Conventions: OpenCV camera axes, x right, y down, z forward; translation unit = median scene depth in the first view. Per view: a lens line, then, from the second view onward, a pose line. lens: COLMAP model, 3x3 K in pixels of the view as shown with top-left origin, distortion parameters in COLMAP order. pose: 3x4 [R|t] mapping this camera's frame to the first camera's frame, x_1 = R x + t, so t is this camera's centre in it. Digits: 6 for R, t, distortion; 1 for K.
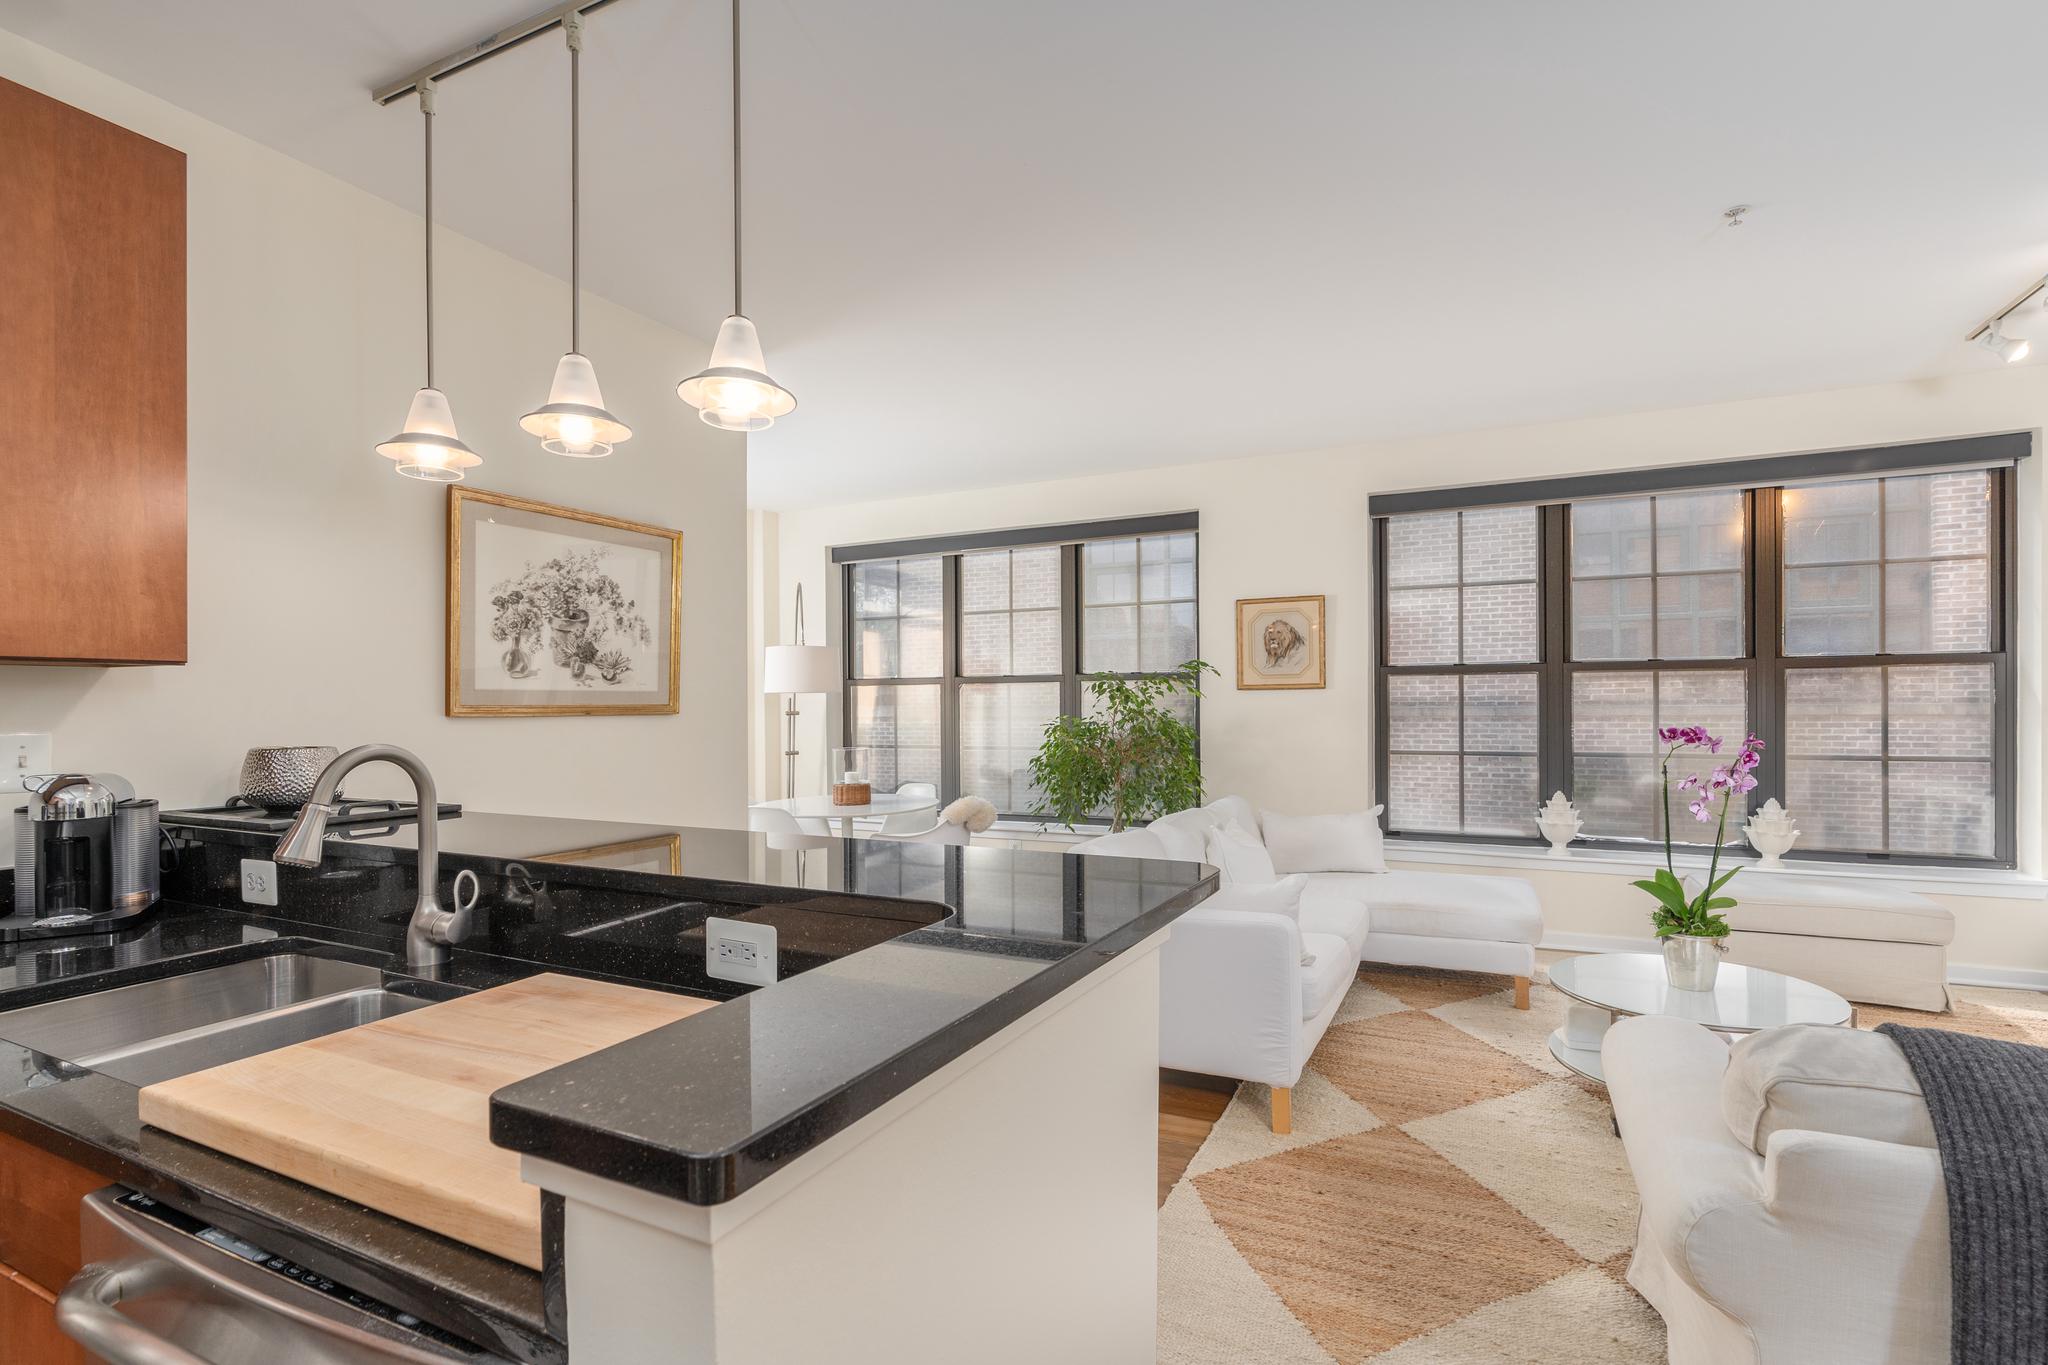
lens RADIAL K [[935.6, 0, 1017.1], [0, 935.6, 701.2], [0, 0, 1]] dist [0.000256, 0.000188]
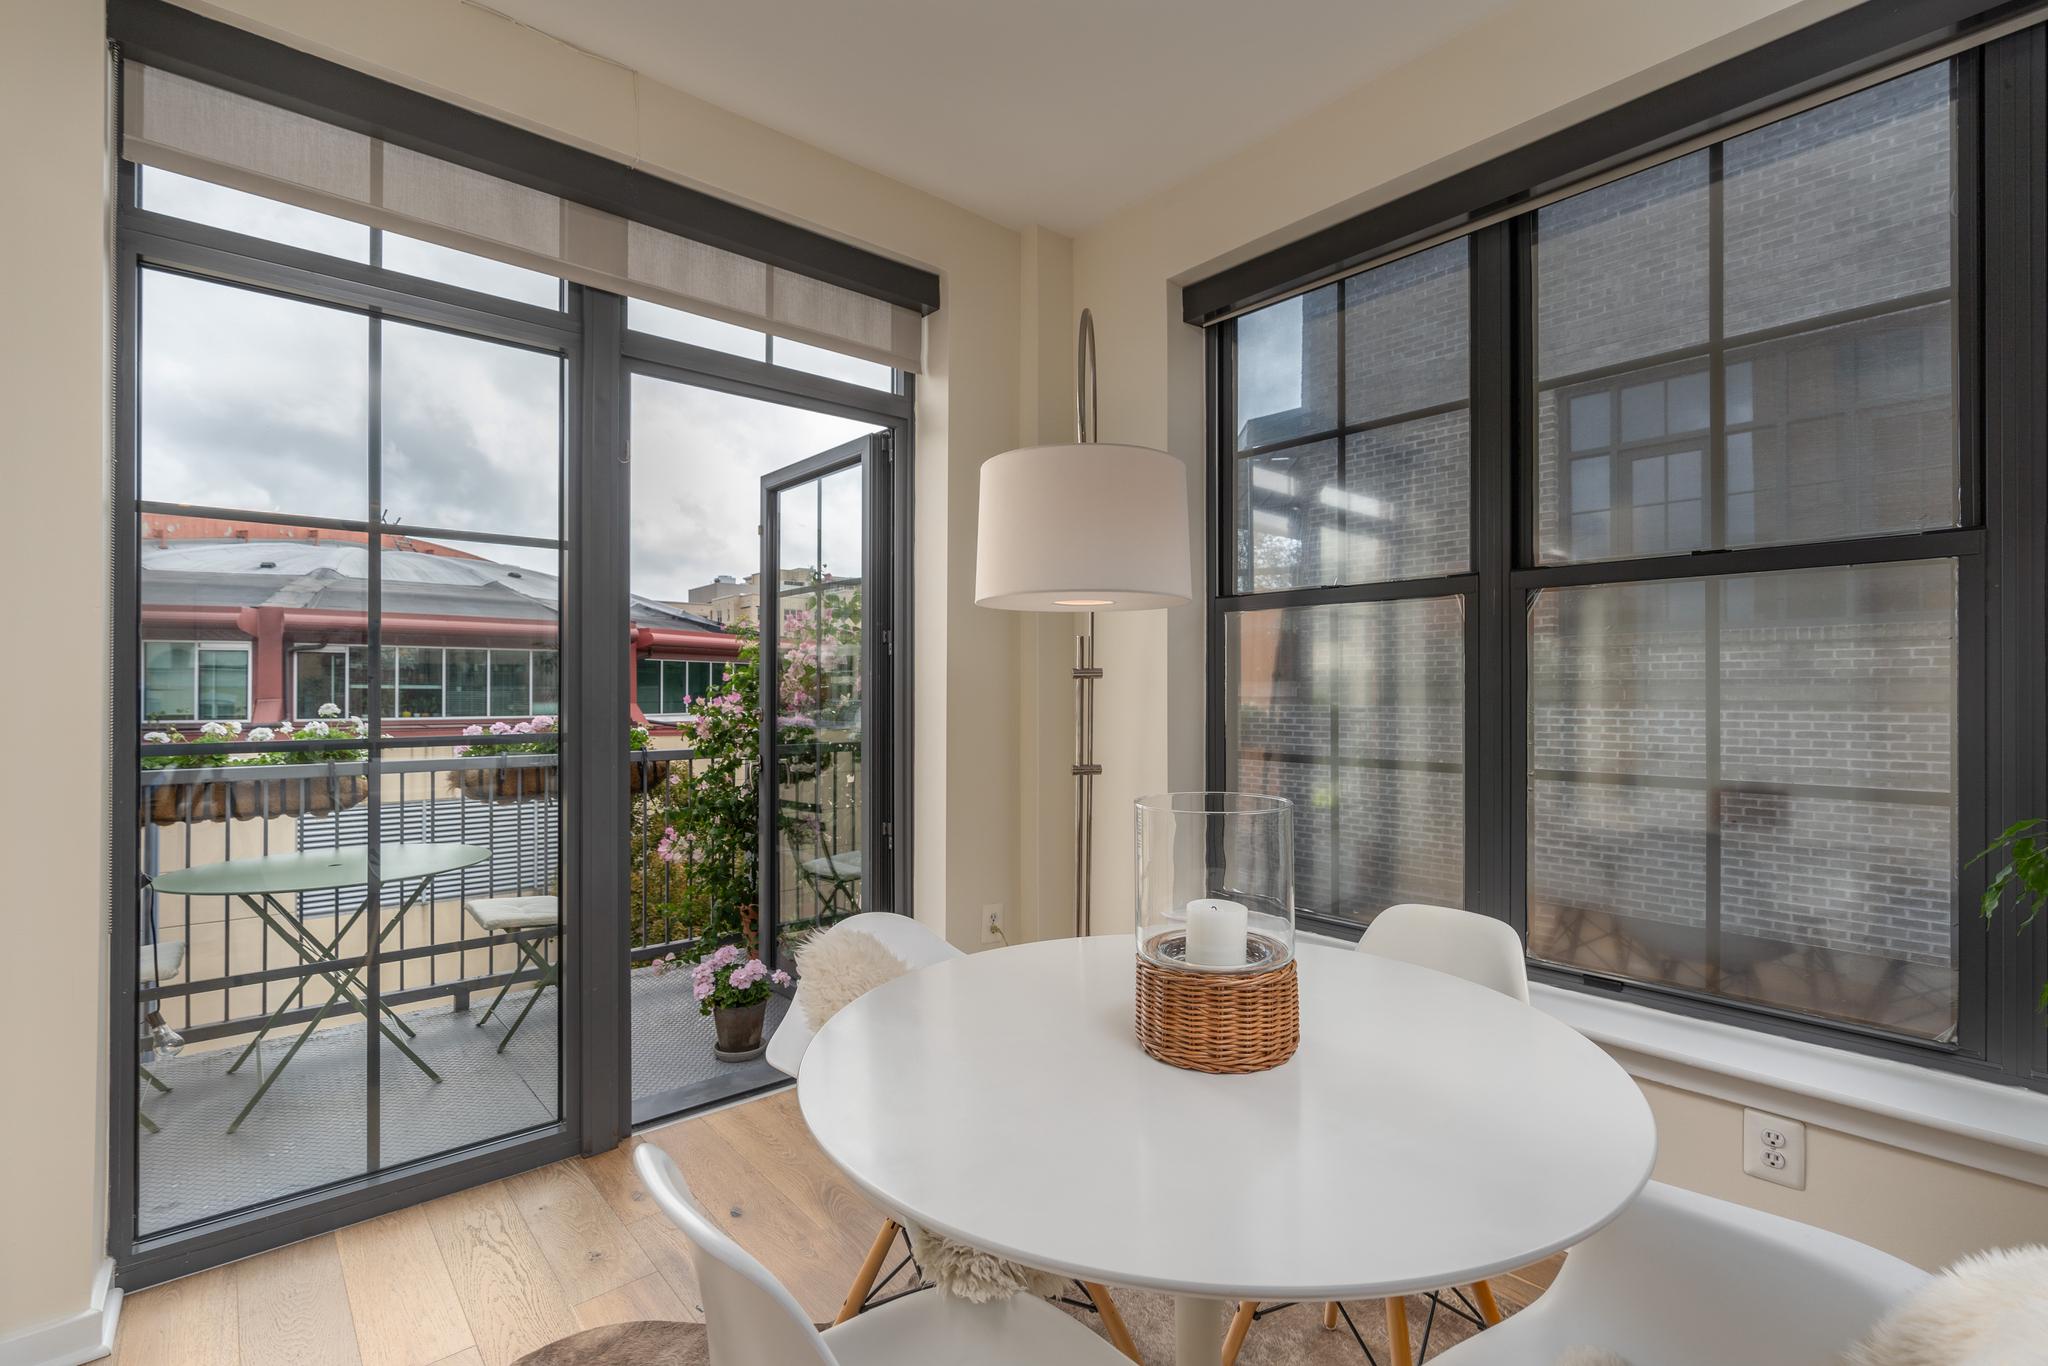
lens RADIAL K [[924.2, 0, 1018.4], [0, 924.2, 688.0], [0, 0, 1]] dist [0.002060, 0.000067]
pose [[0.920428, 0.006539, -0.390858, -0.210029], [-0.006187, 0.999979, 0.002160, 0.040601], [0.390864, 0.000430, 0.920448, 1.215155]]
